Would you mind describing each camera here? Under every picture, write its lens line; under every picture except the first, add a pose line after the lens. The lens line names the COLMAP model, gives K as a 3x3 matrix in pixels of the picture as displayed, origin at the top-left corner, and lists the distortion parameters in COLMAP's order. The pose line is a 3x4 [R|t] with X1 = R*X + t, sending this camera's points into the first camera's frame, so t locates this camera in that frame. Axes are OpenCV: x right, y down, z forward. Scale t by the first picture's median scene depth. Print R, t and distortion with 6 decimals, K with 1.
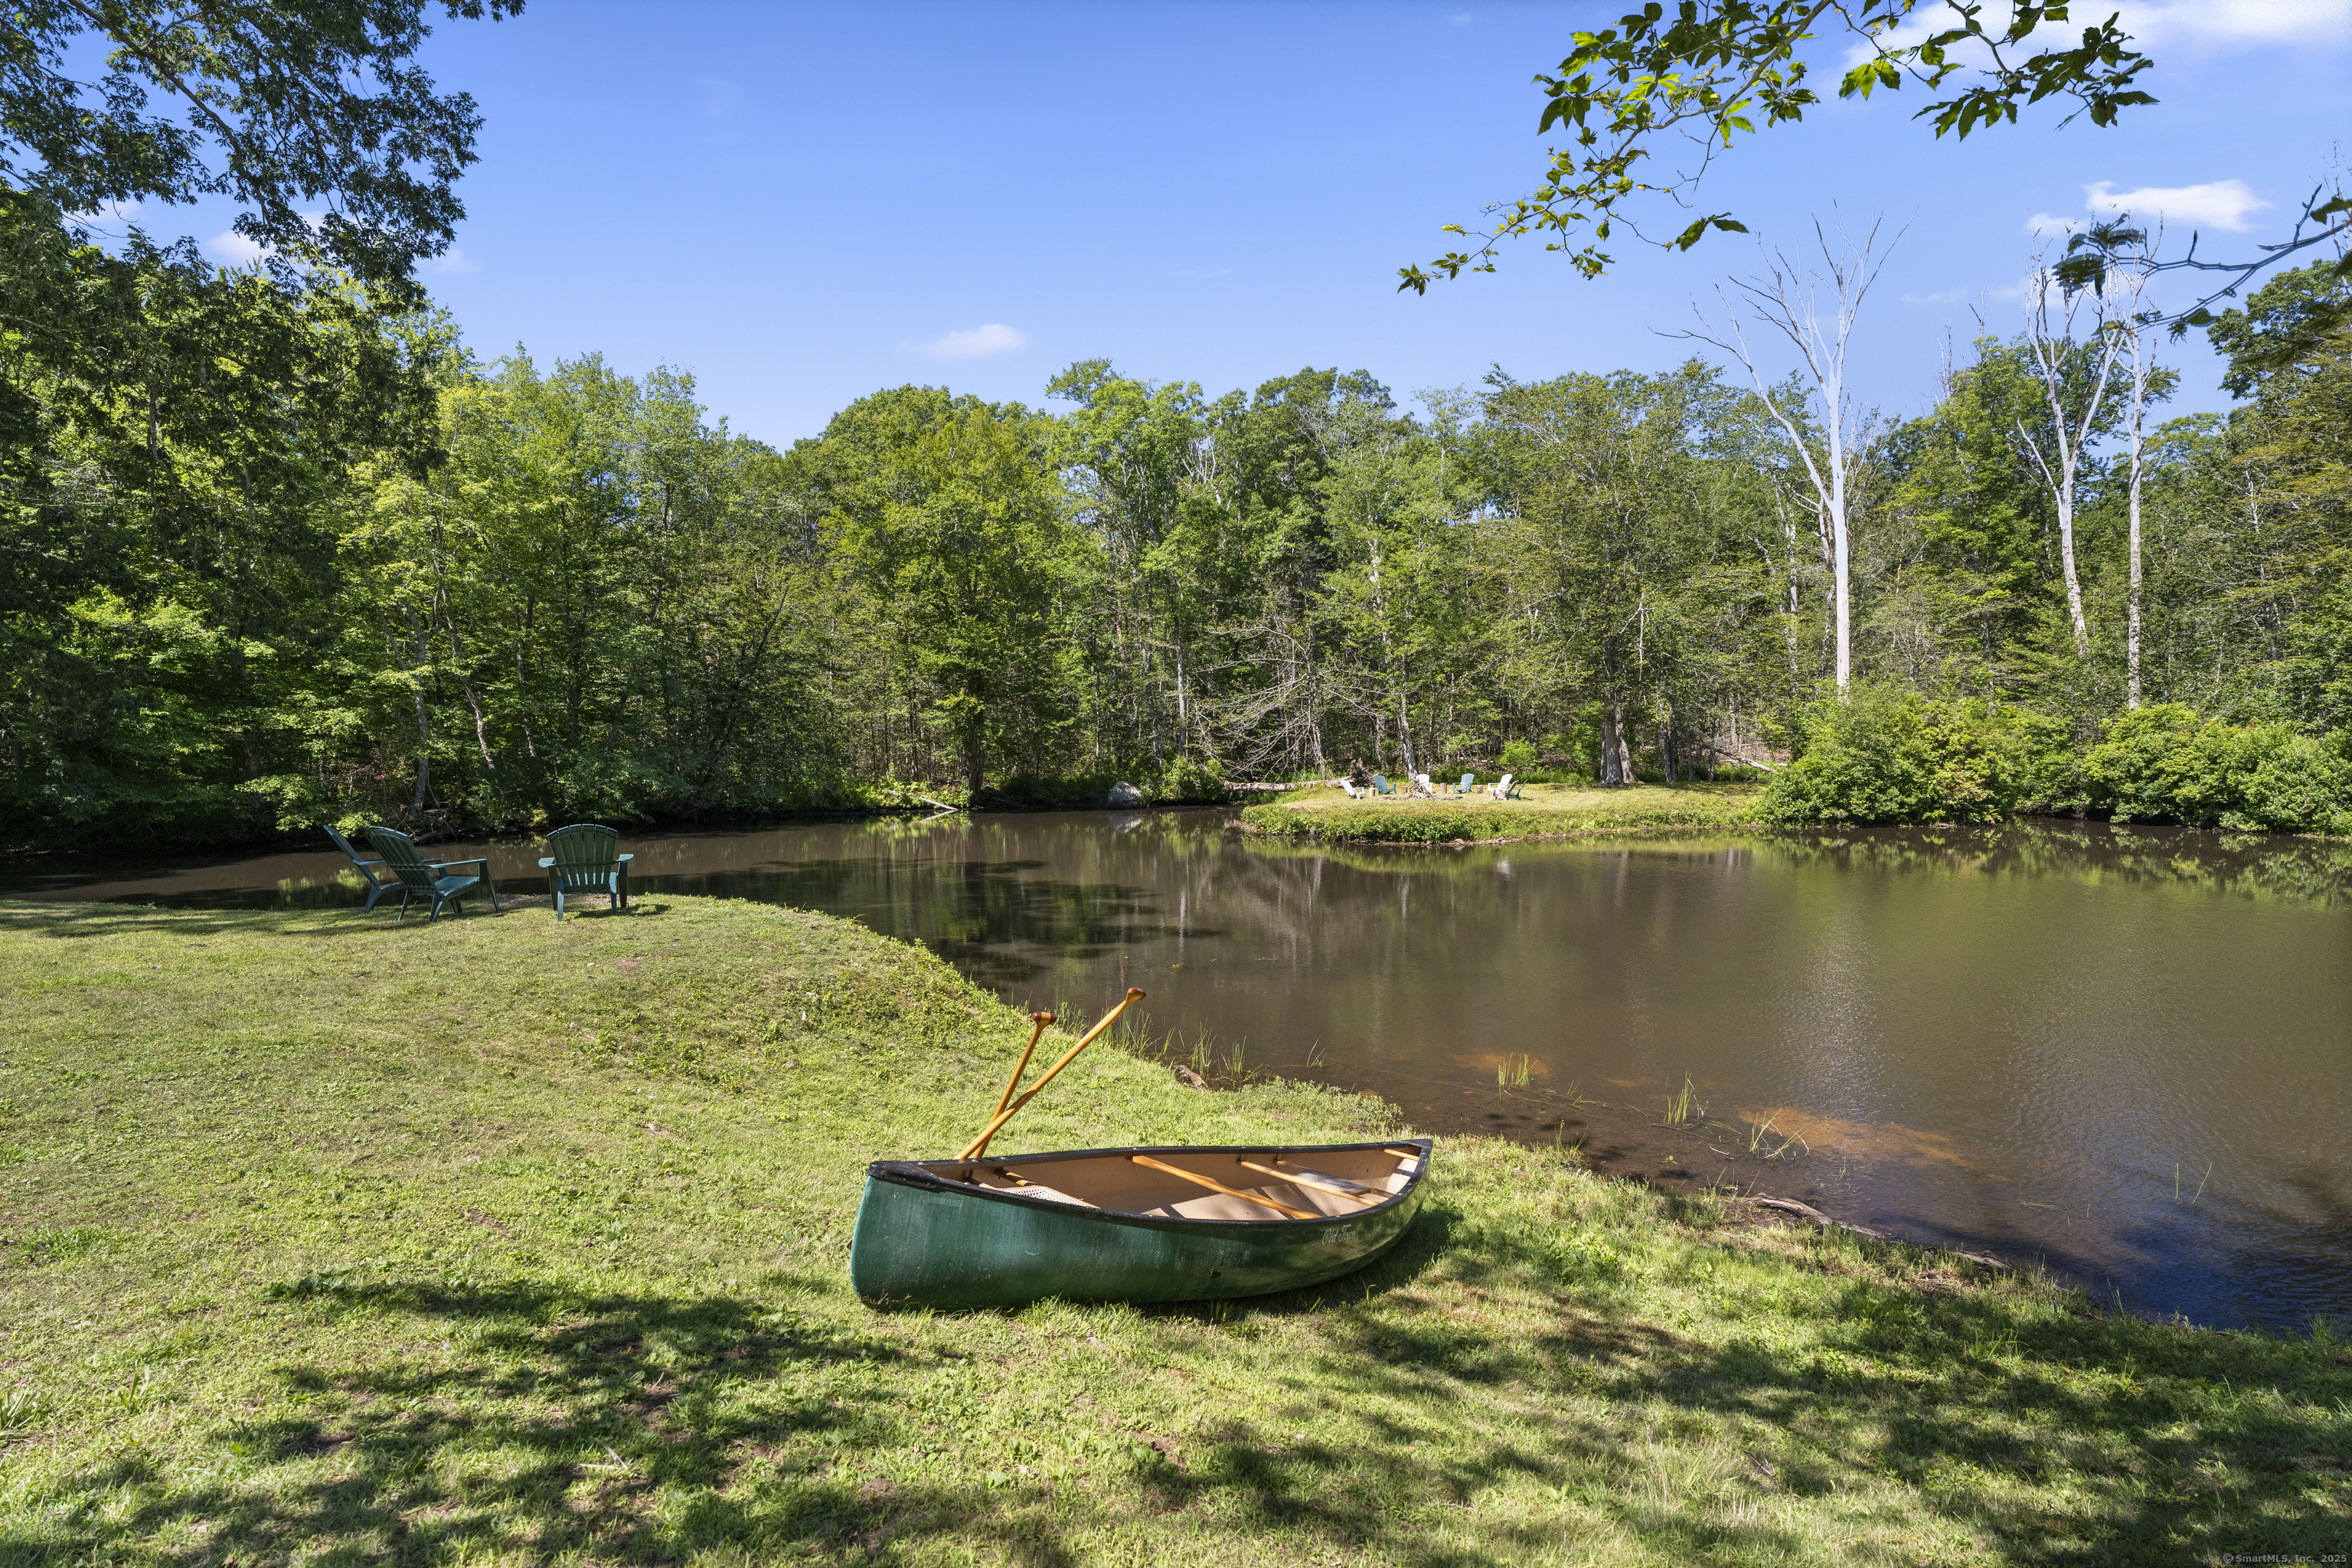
lens RADIAL K [[1165.0, 0, 1179.8], [0, 1165.0, 768.8], [0, 0, 1]] dist [-0.001957, 0.000060]
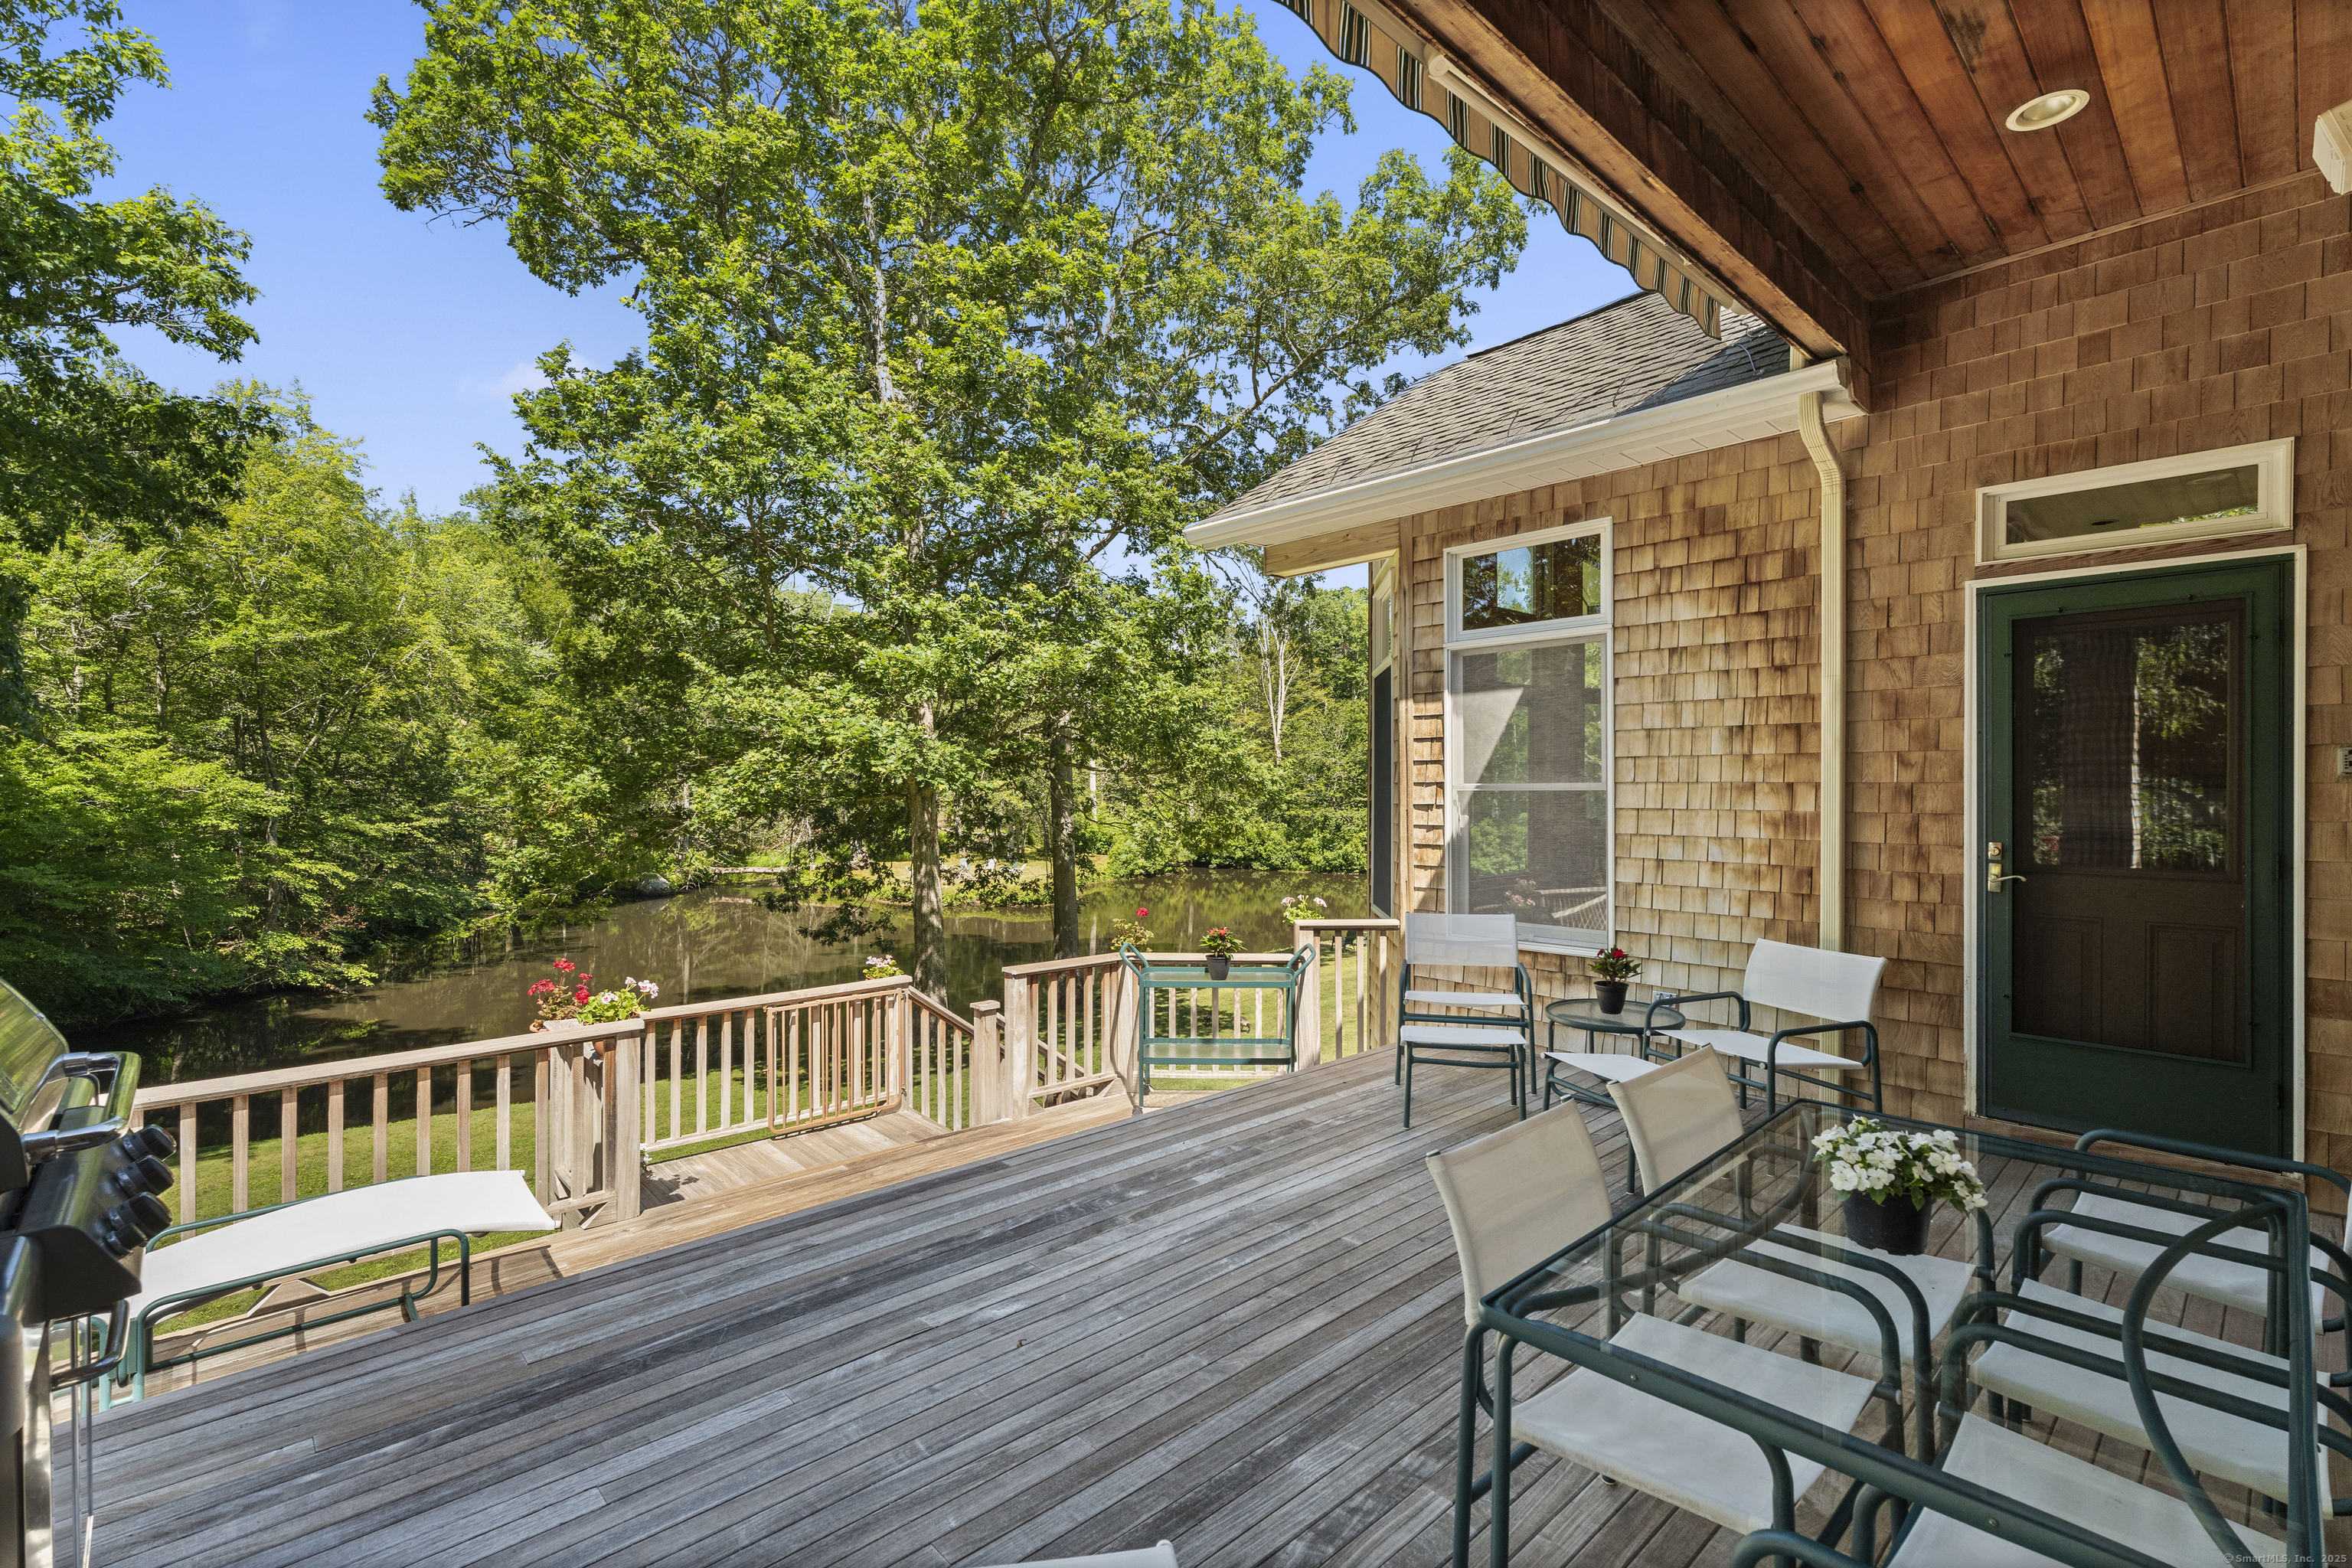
lens RADIAL K [[1045.0, 0, 1187.4], [0, 1045.0, 787.8], [0, 0, 1]] dist [-0.002945, -0.000646]
pose [[0.569860, 0.005120, 0.821726, -0.883197], [0.009586, 0.999871, -0.012878, -0.083687], [-0.821686, 0.015216, 0.569738, -0.106435]]
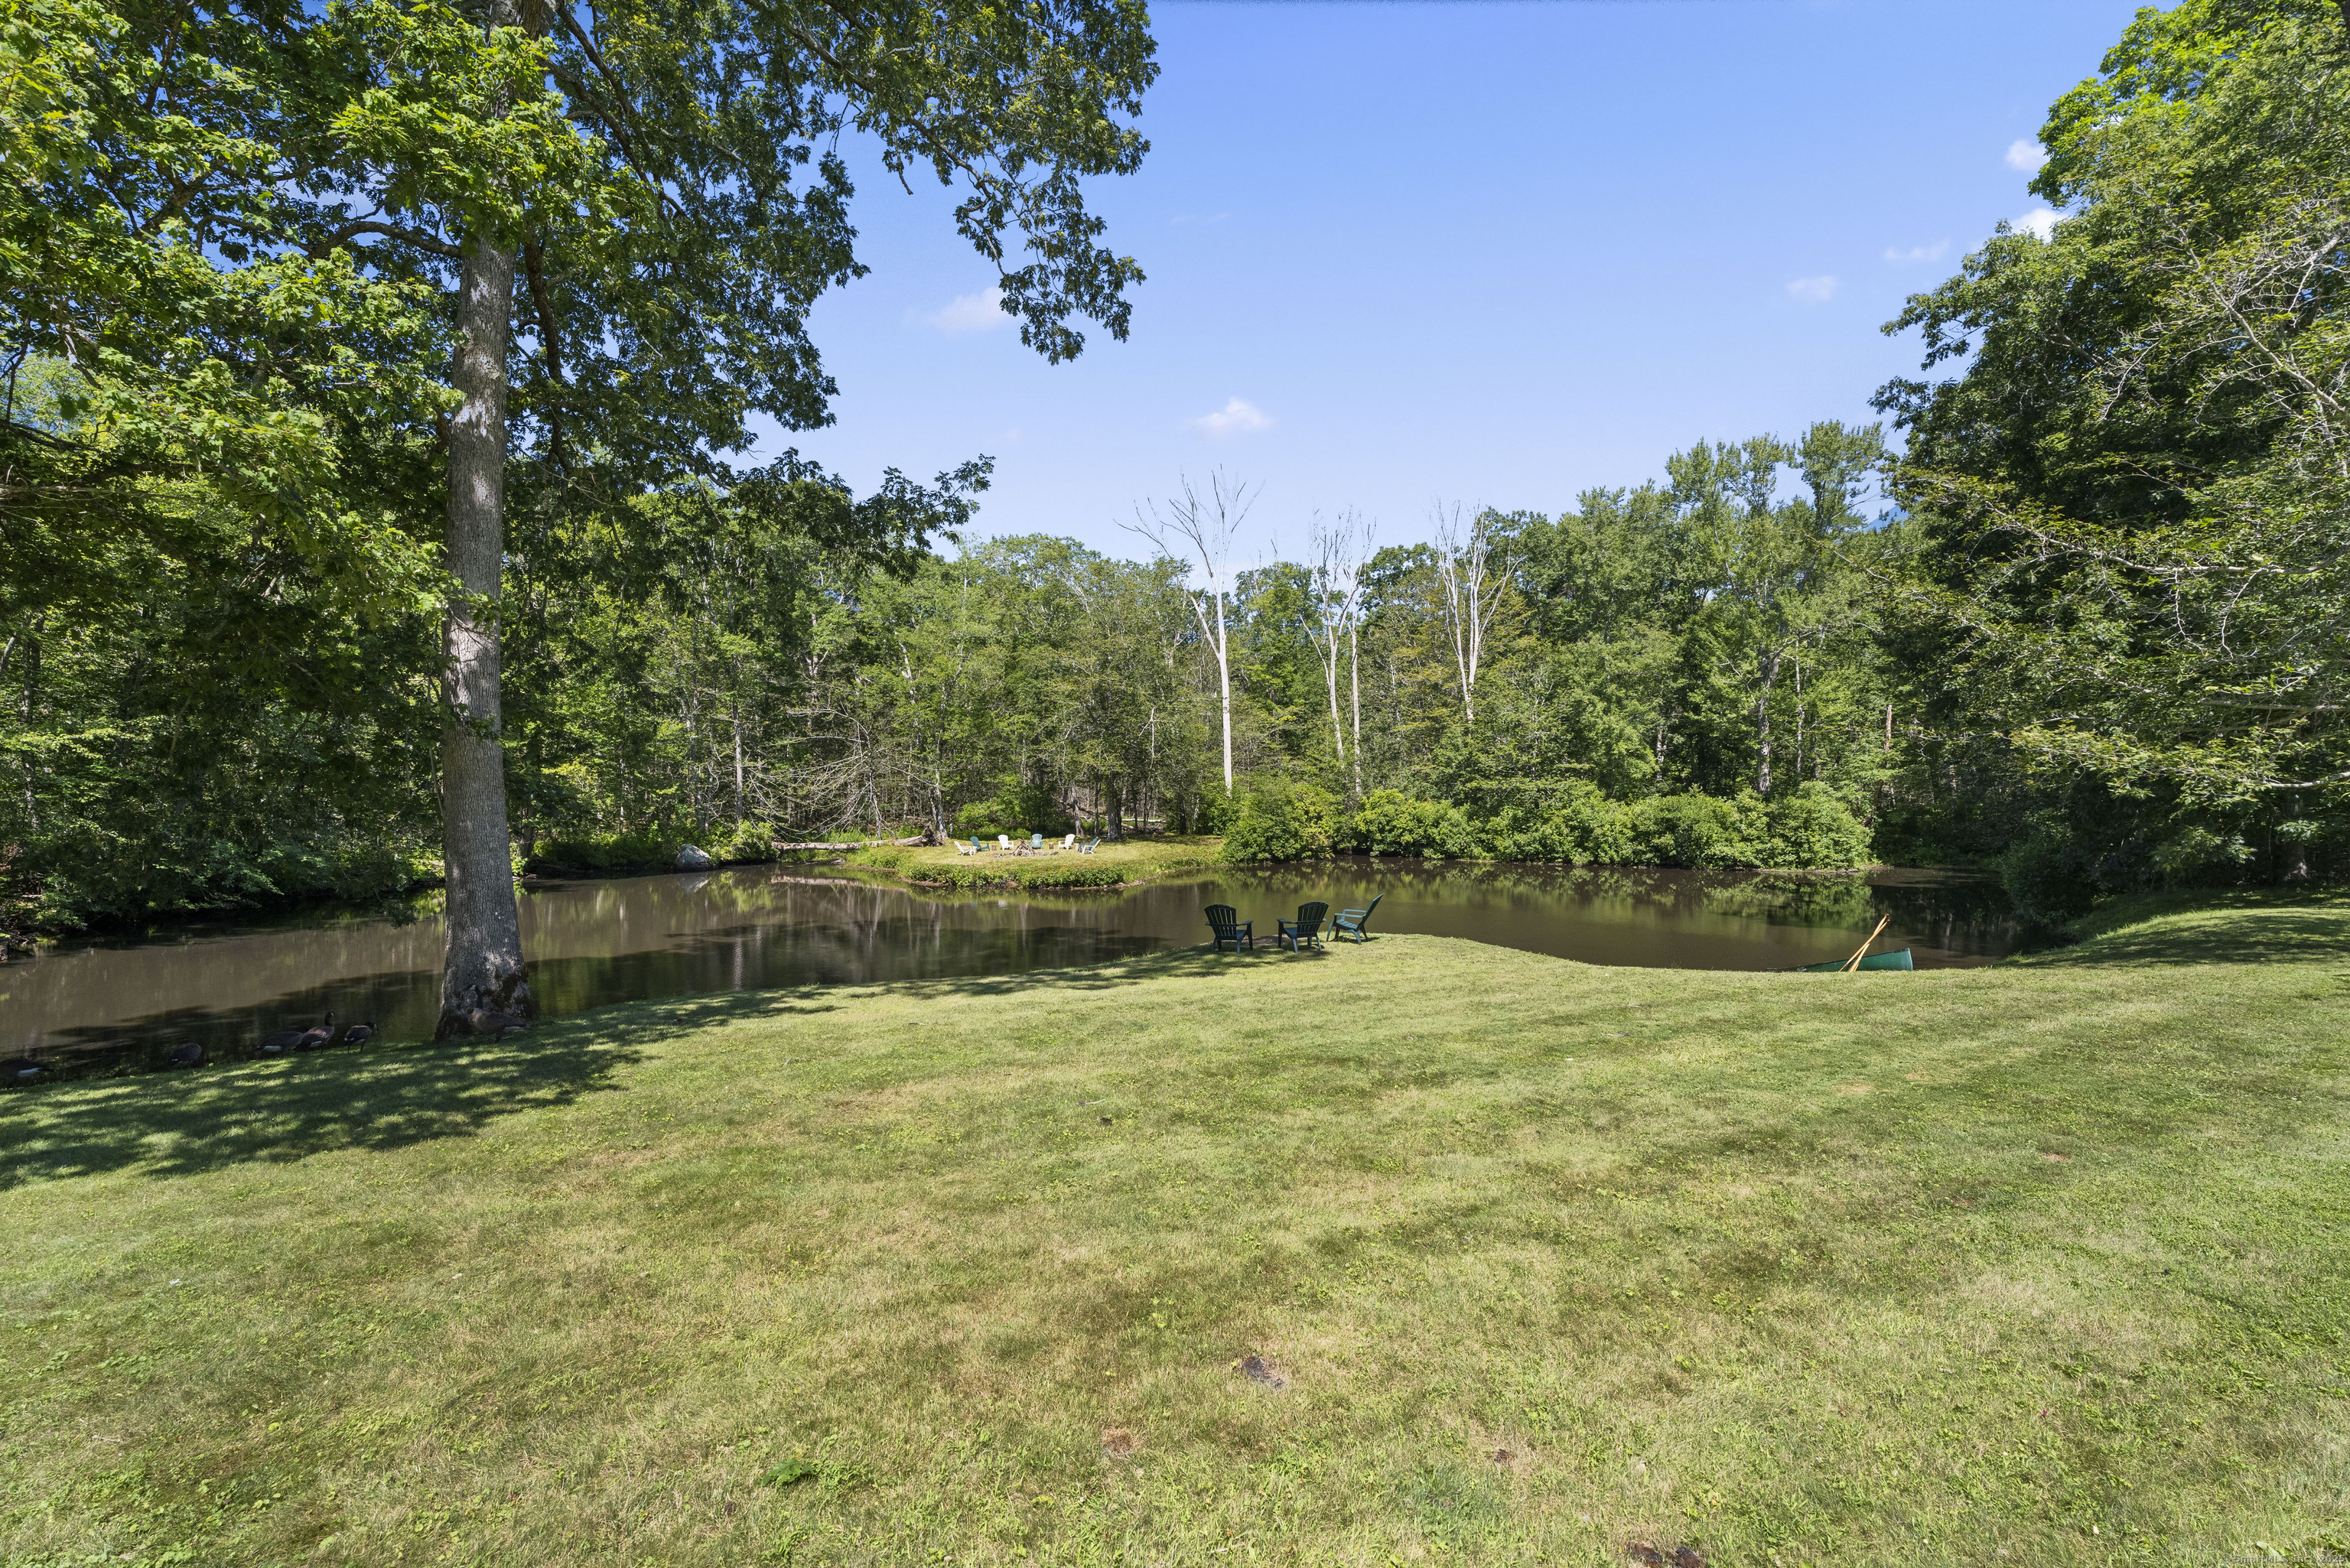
lens RADIAL K [[1044.1, 0, 1183.3], [0, 1044.1, 791.0], [0, 0, 1]] dist [-0.002945, -0.000646]
pose [[0.762876, 0.007850, 0.646497, -0.460144], [0.007989, 0.999736, -0.021566, -0.021492], [-0.646495, 0.021617, 0.762612, -0.034449]]
